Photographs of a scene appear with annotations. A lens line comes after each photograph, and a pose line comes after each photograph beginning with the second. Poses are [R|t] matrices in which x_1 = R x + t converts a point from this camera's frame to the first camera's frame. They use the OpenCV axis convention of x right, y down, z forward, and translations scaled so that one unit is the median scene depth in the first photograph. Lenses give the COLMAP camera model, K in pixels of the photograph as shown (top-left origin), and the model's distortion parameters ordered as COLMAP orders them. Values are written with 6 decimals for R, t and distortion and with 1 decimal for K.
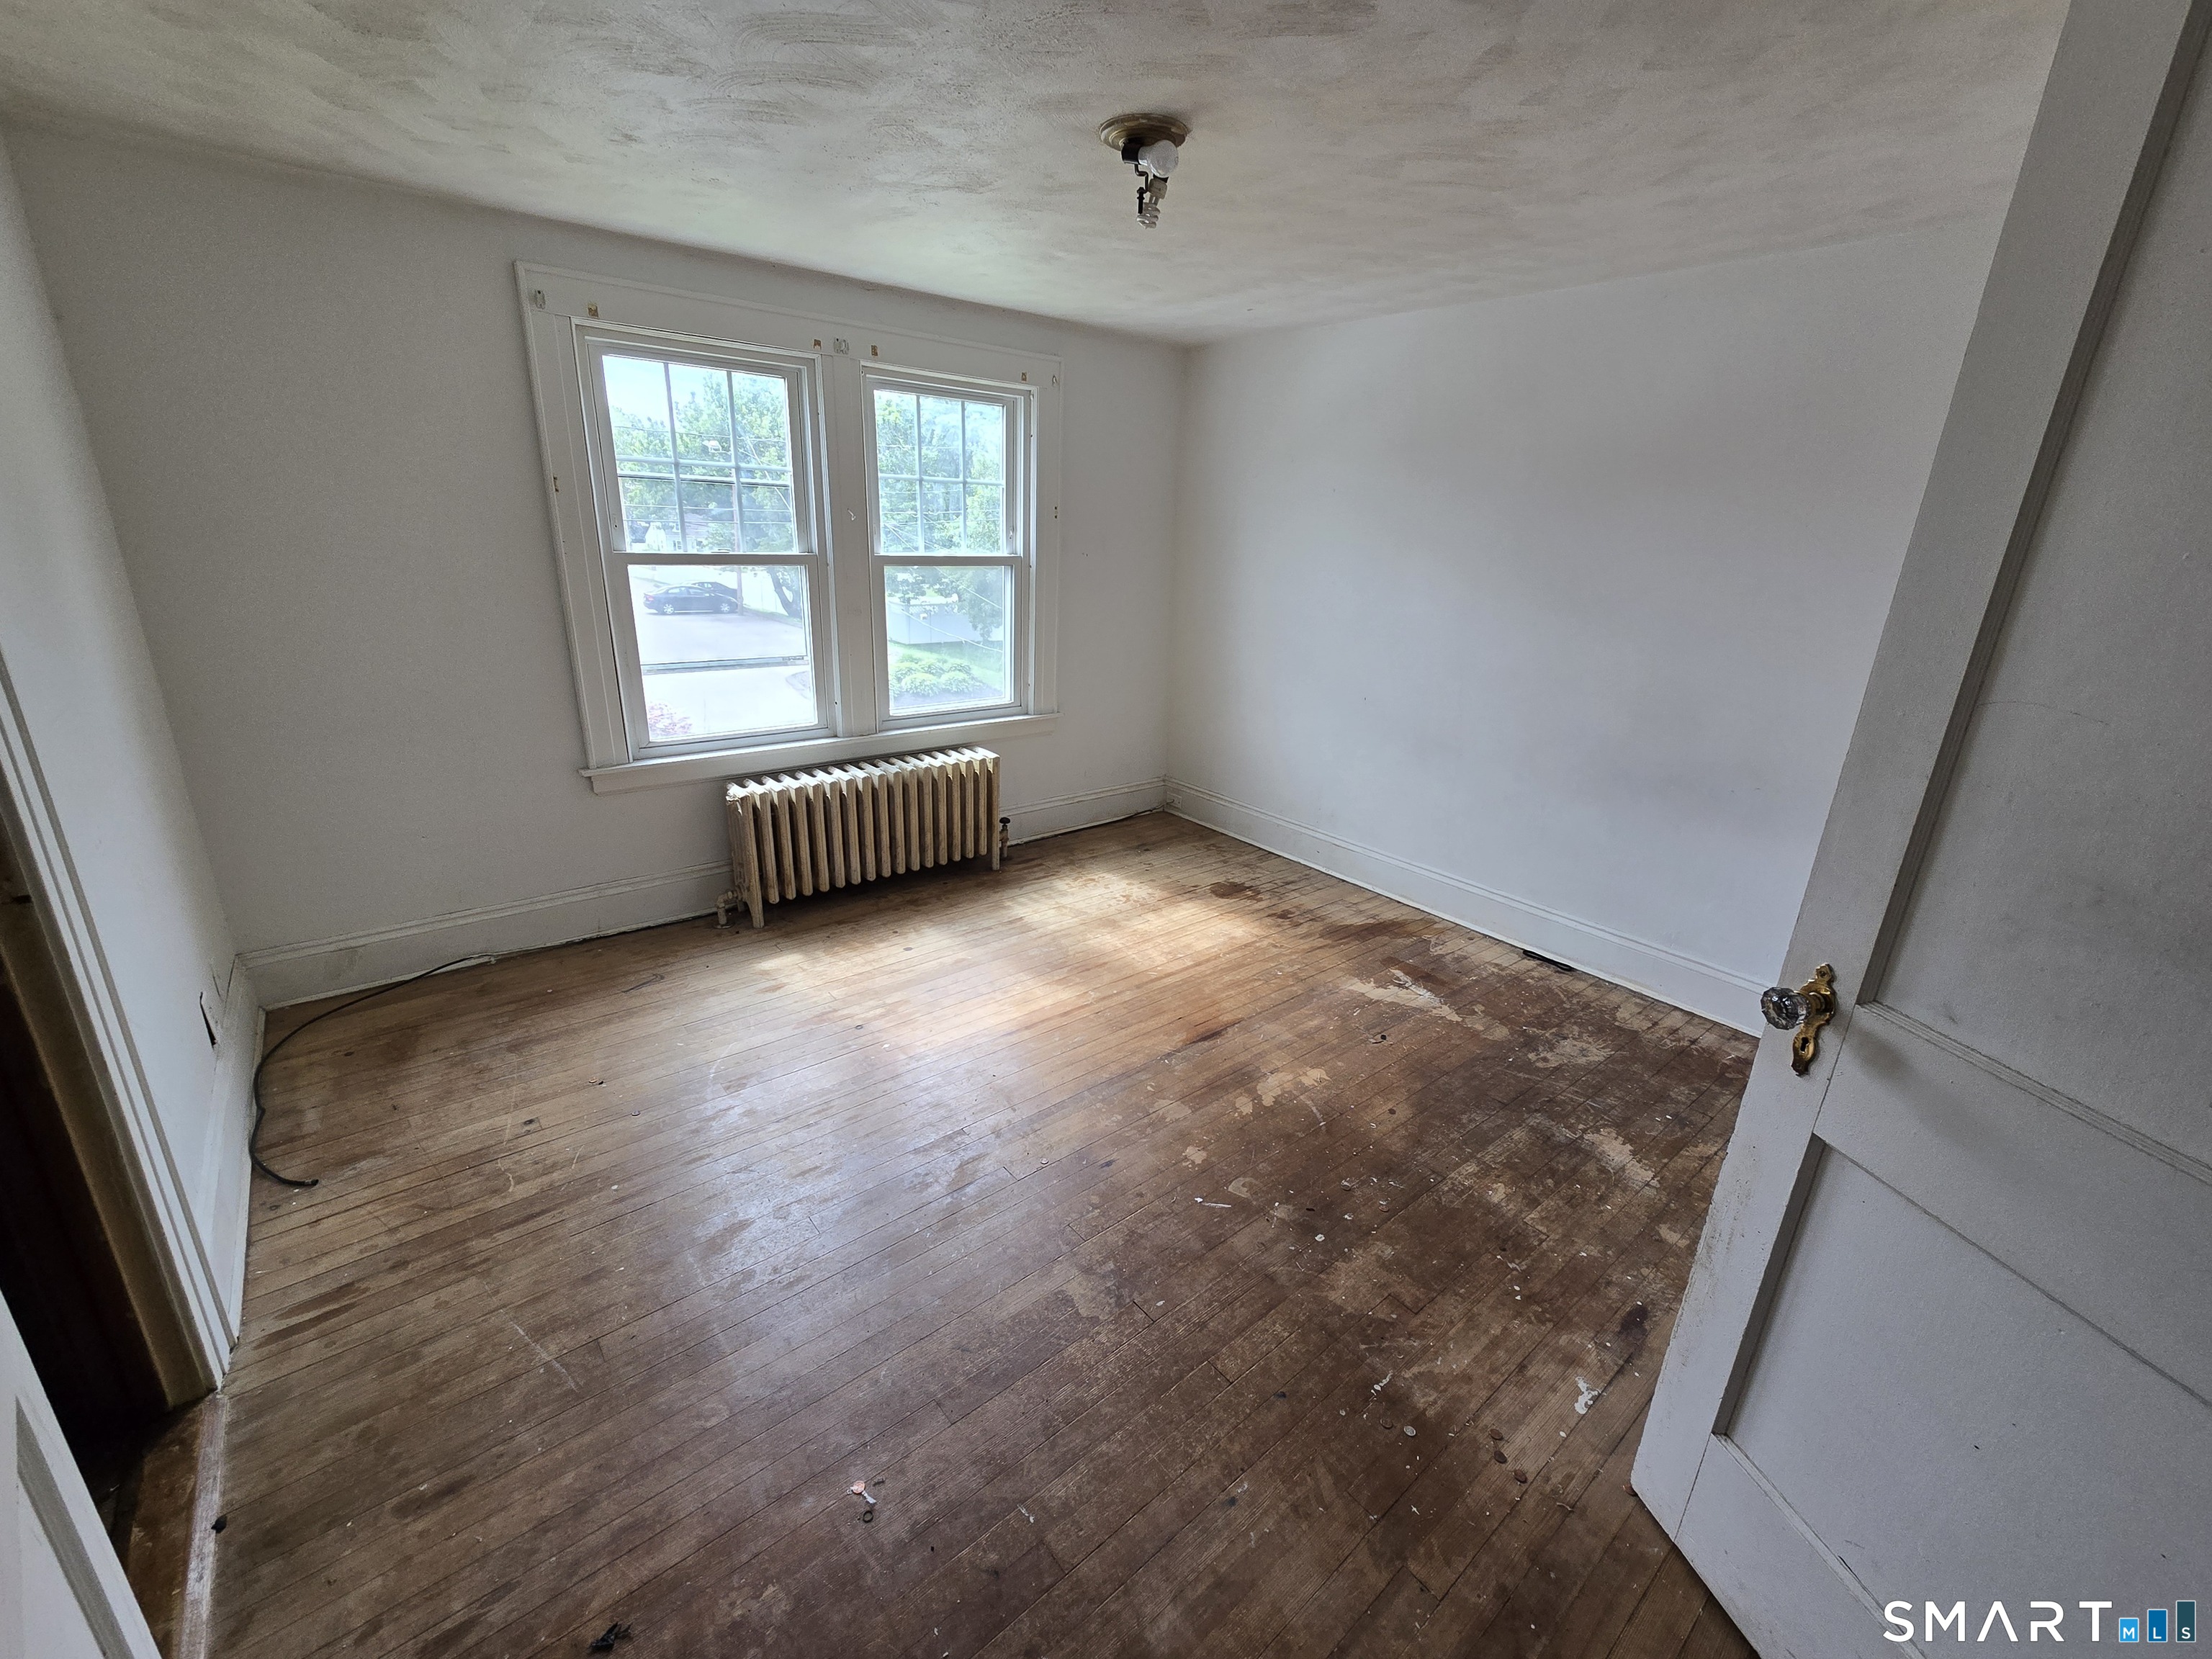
lens RADIAL K [[895.8, 0, 1106.5], [0, 895.8, 818.5], [0, 0, 1]] dist [-0.002585, 0.000588]
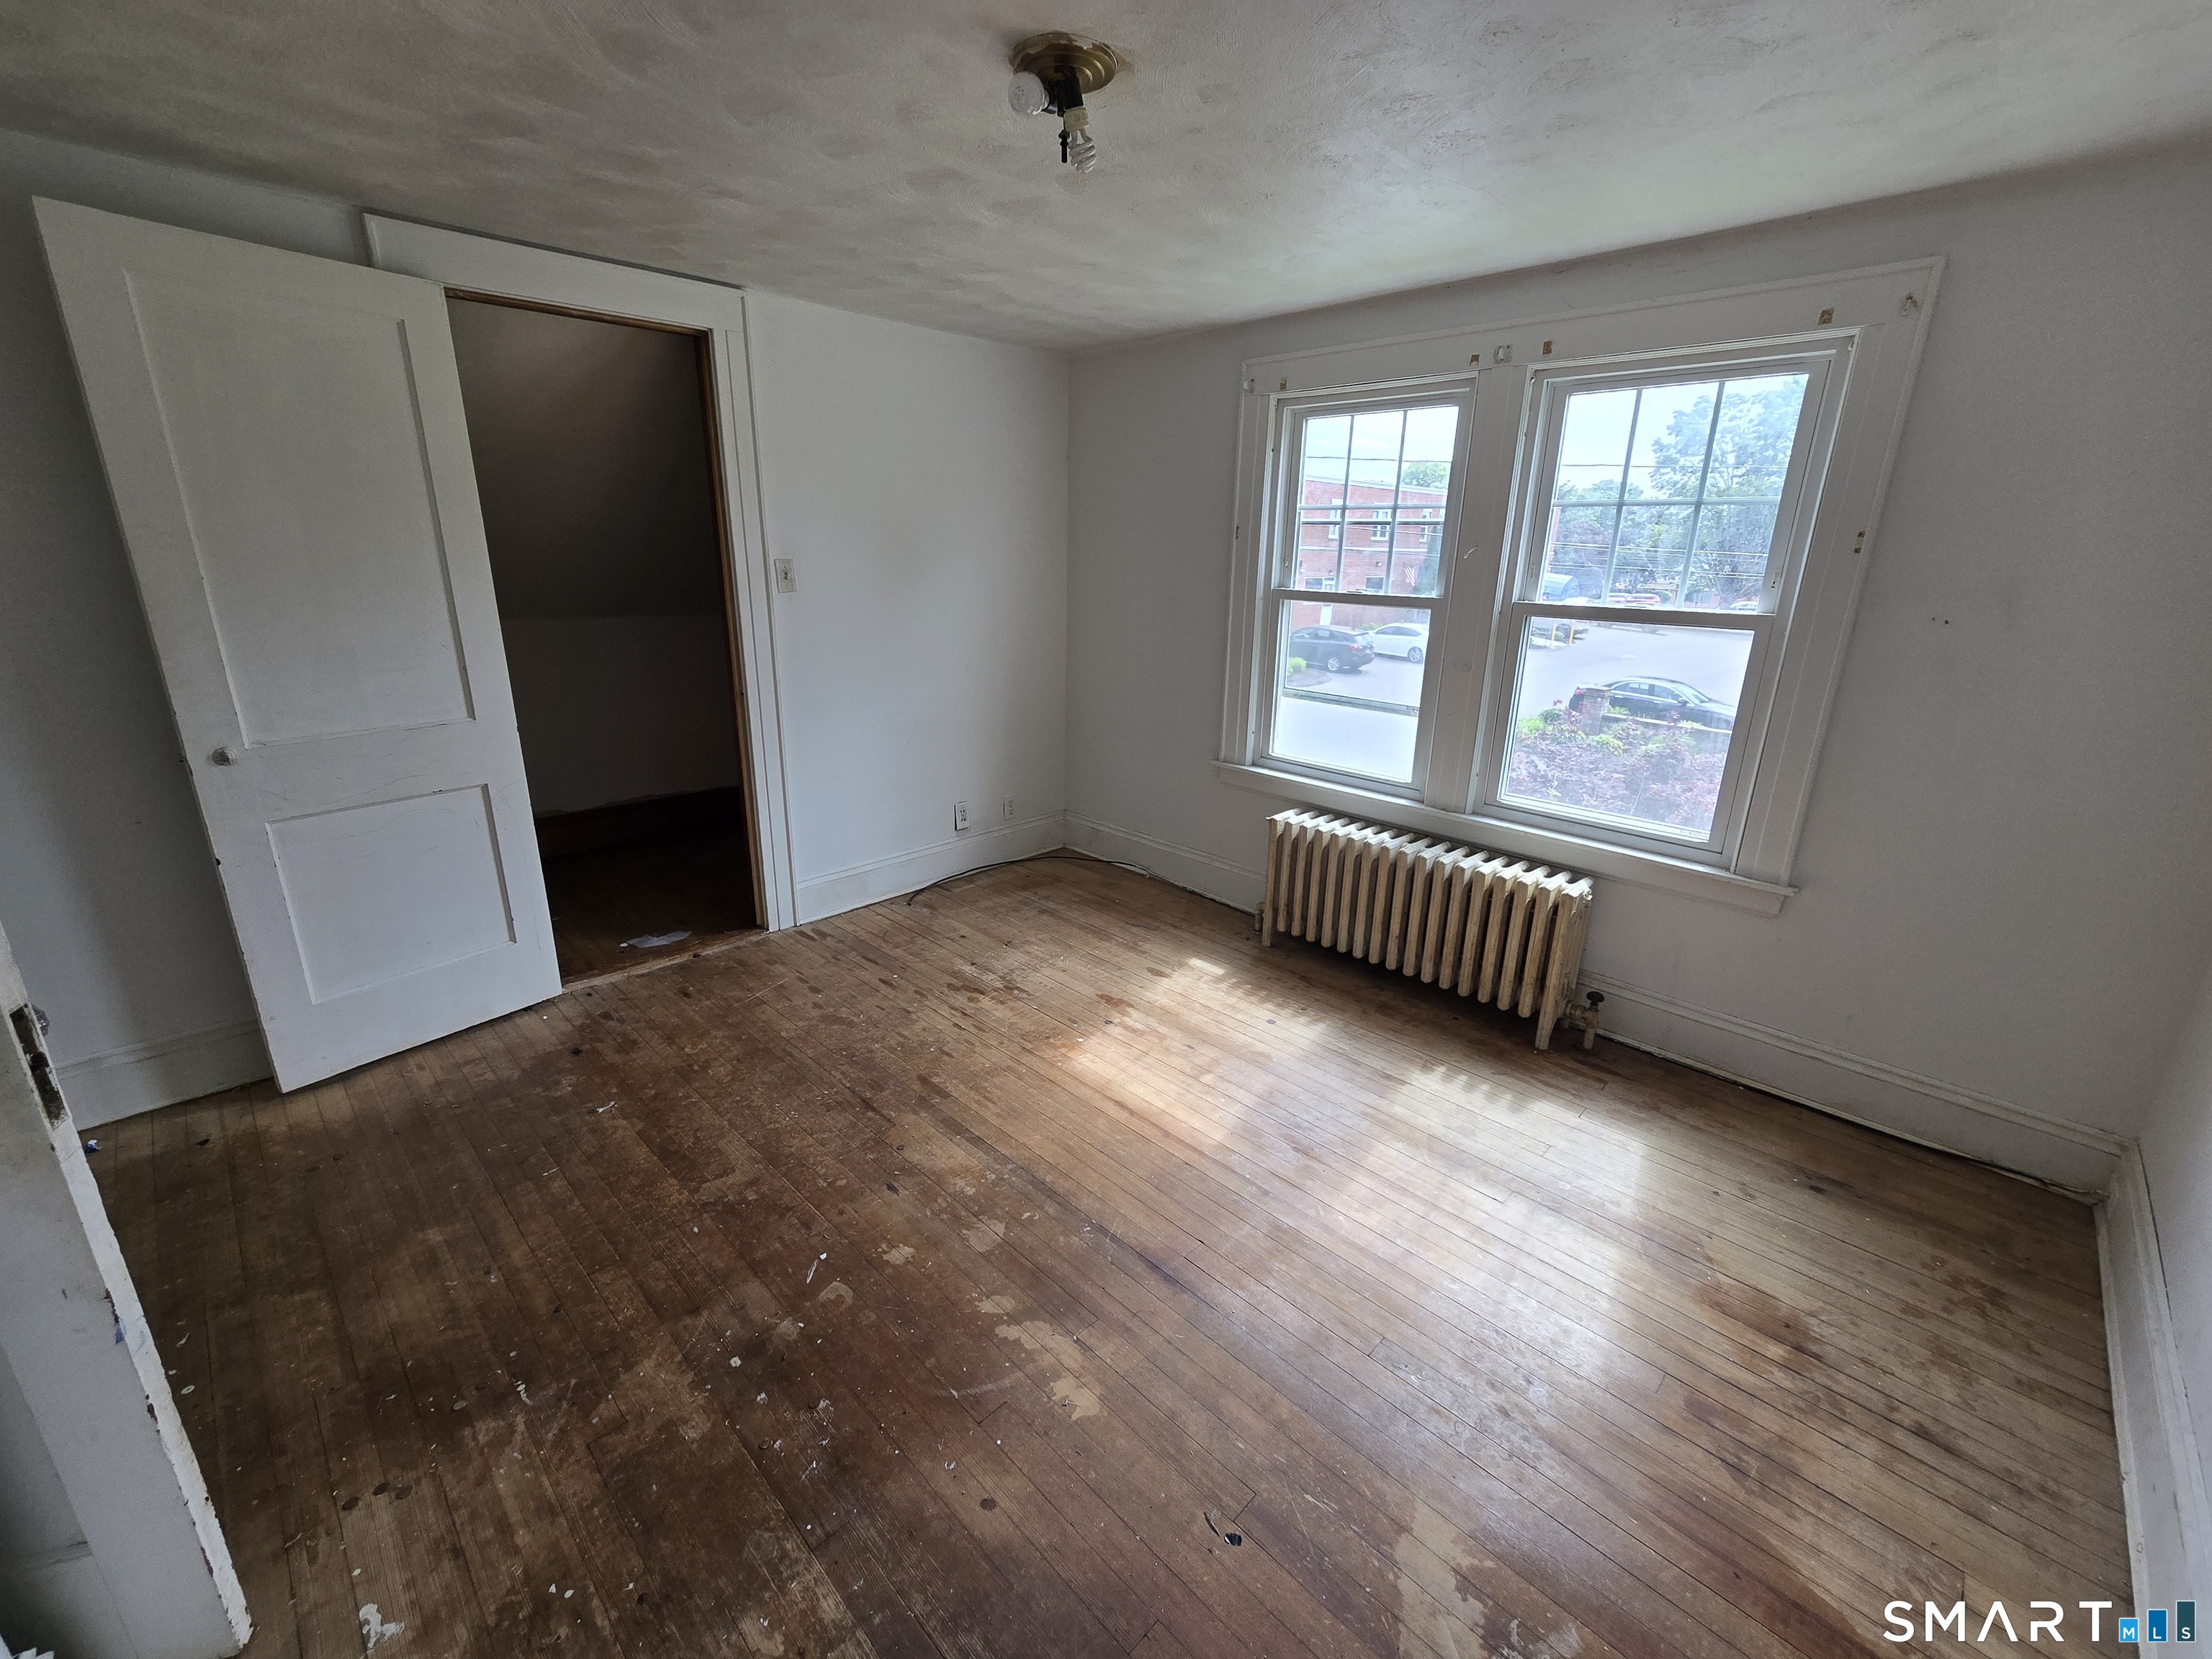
lens RADIAL K [[895.8, 0, 1110.6], [0, 895.8, 824.0], [0, 0, 1]] dist [-0.002585, 0.000588]
pose [[0.115731, 0.259856, -0.958687, 0.685519], [-0.326719, 0.921424, 0.210315, -0.209570], [0.938009, 0.288881, 0.191537, 0.733123]]
